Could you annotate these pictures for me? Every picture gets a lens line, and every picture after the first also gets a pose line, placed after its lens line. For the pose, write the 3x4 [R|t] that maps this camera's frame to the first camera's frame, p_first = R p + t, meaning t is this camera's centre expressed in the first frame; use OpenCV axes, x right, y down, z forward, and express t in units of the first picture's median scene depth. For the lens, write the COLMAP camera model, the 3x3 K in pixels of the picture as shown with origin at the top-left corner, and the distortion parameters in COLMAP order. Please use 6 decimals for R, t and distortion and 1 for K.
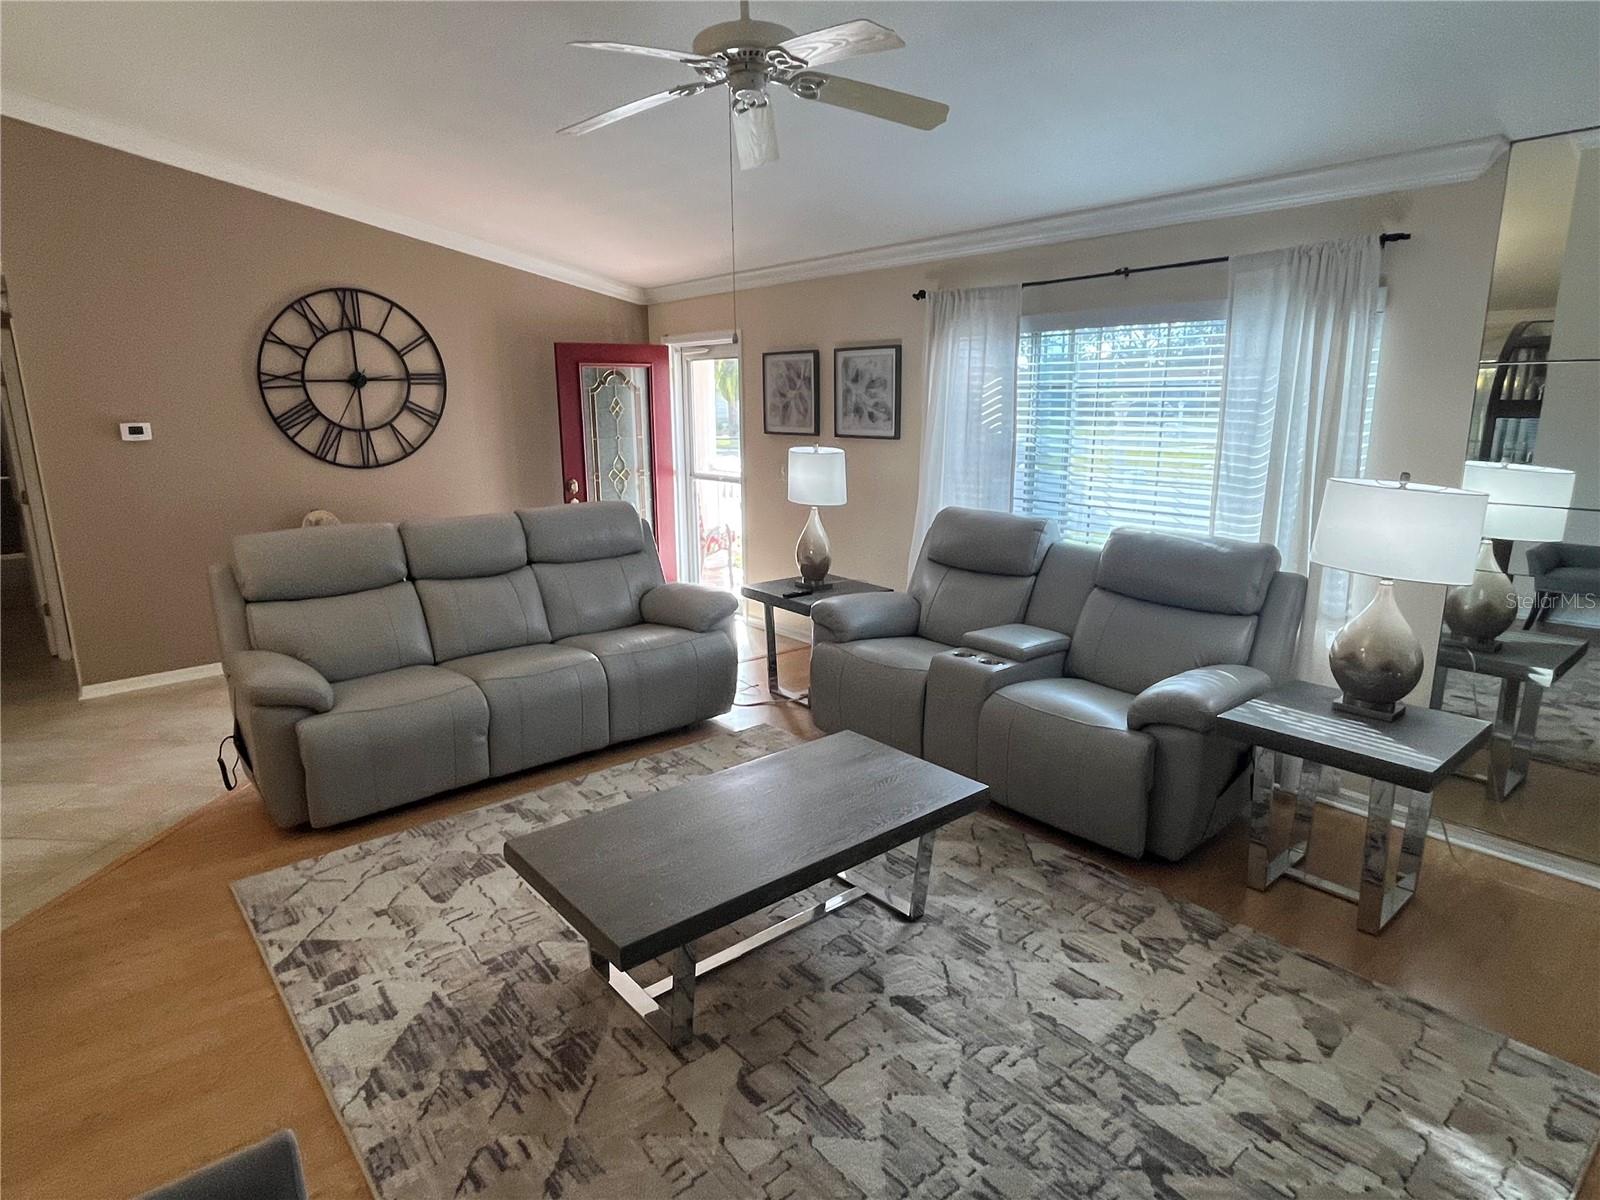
lens RADIAL K [[906.5, 0, 798.8], [0, 906.5, 596.8], [0, 0, 1]] dist [-0.000457, -0.000875]
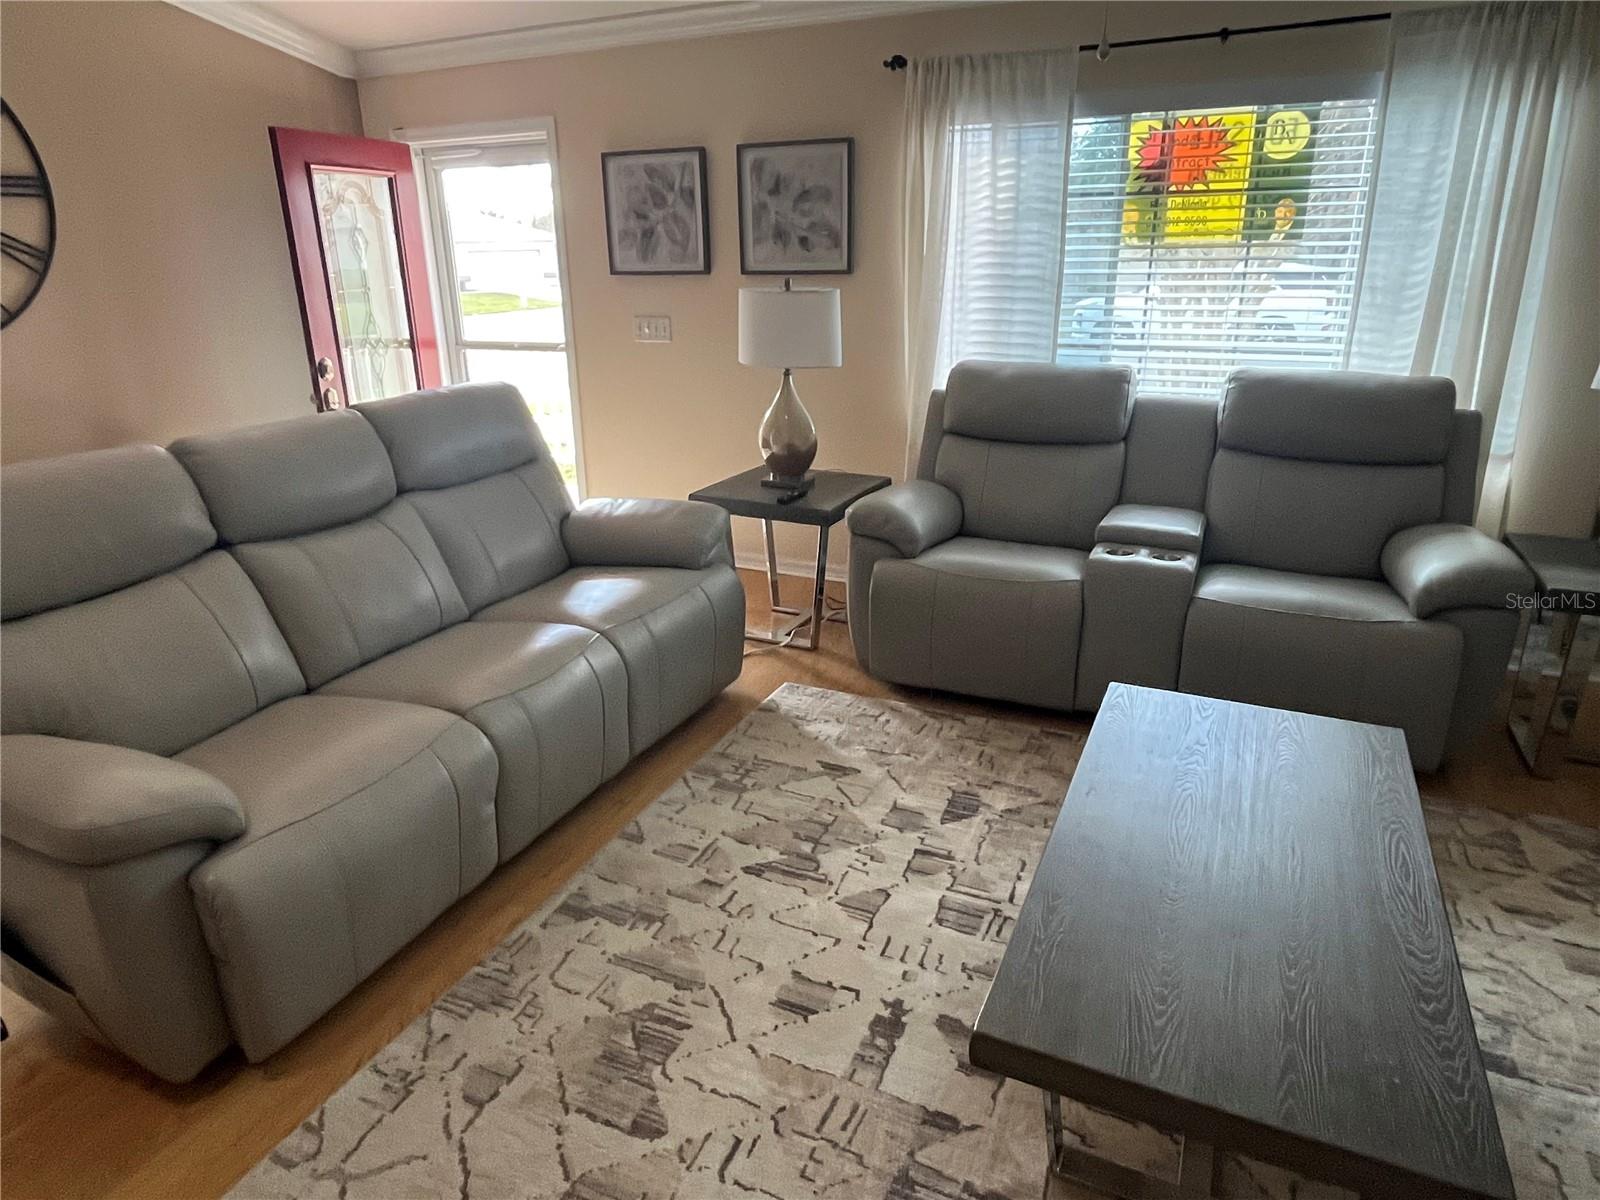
lens RADIAL K [[982.5, 0, 794.1], [0, 982.5, 603.8], [0, 0, 1]] dist [-0.010380, 0.004135]
pose [[0.907356, -0.149485, 0.392887, -0.353171], [0.099674, 0.984489, 0.144384, -0.035335], [-0.408376, -0.091847, 0.908181, 0.328562]]
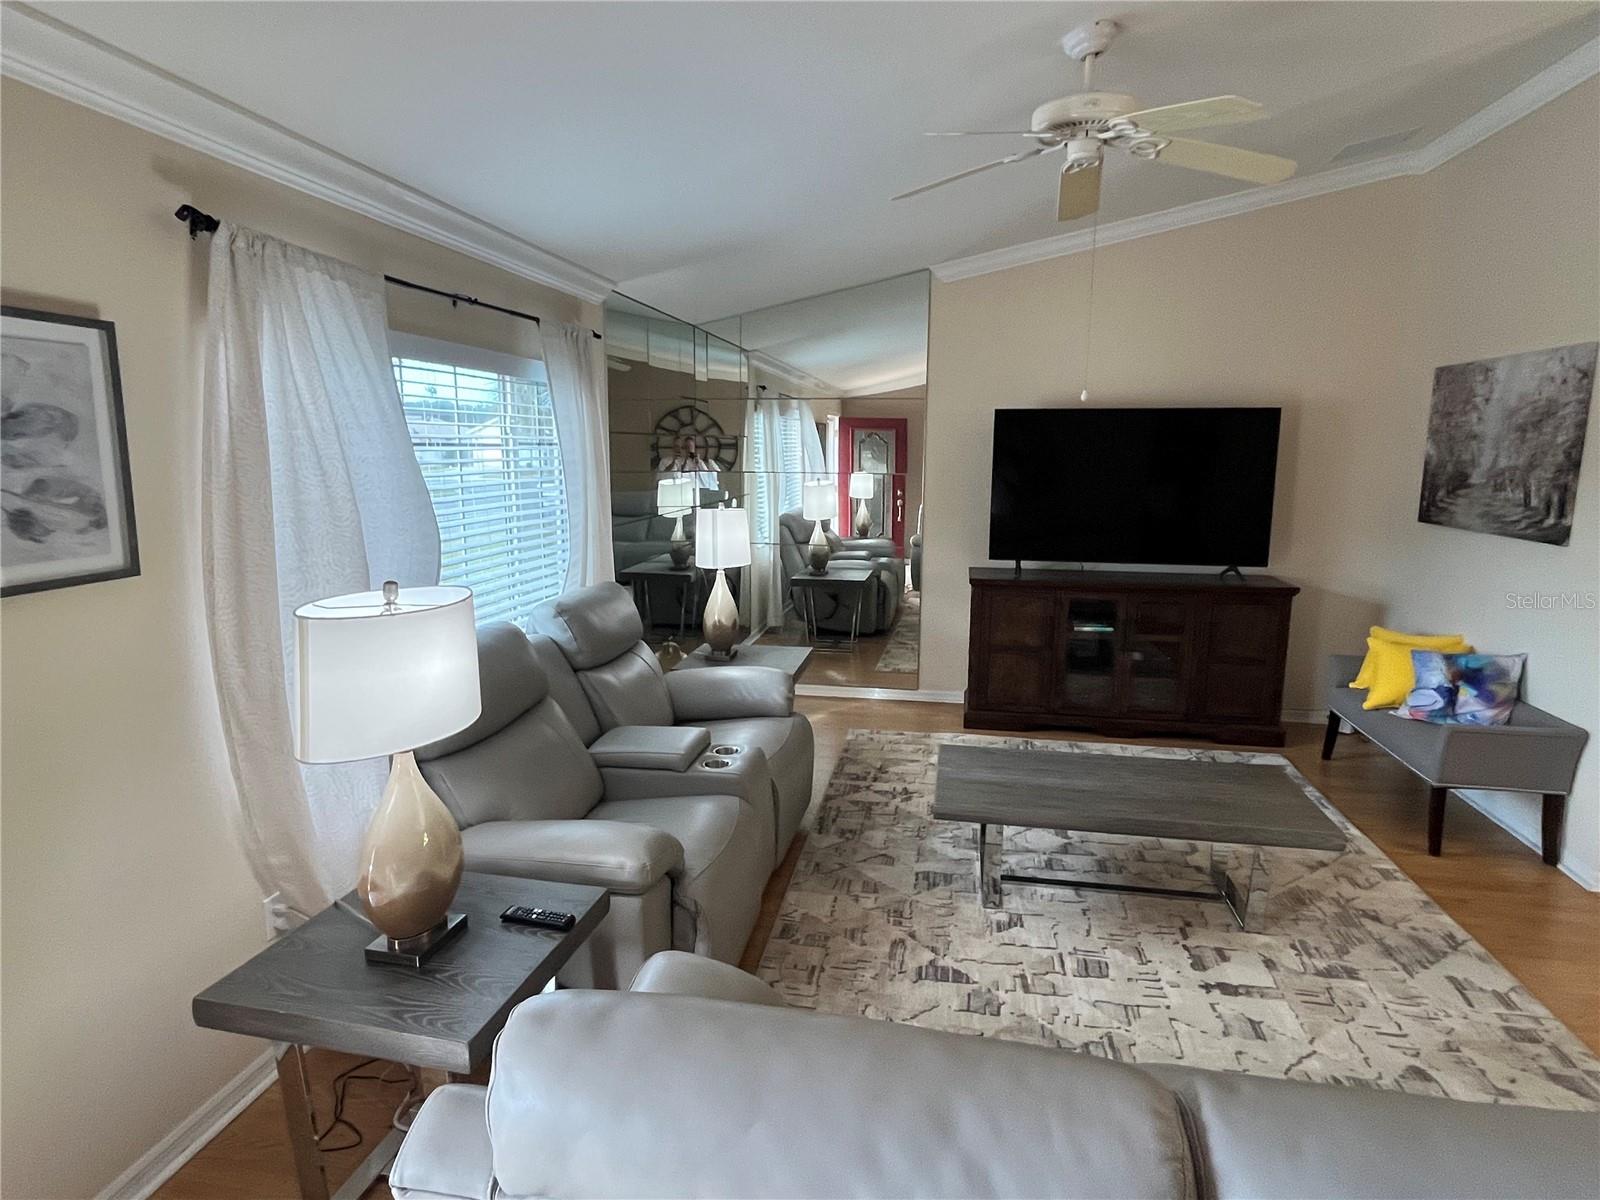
lens RADIAL K [[906.5, 0, 785.7], [0, 906.5, 595.6], [0, 0, 1]] dist [-0.000457, -0.000875]
pose [[-0.627551, -0.120314, 0.769223, -0.429971], [0.171916, 0.942188, 0.287621, -0.278009], [-0.759358, 0.312739, -0.570588, 1.240726]]
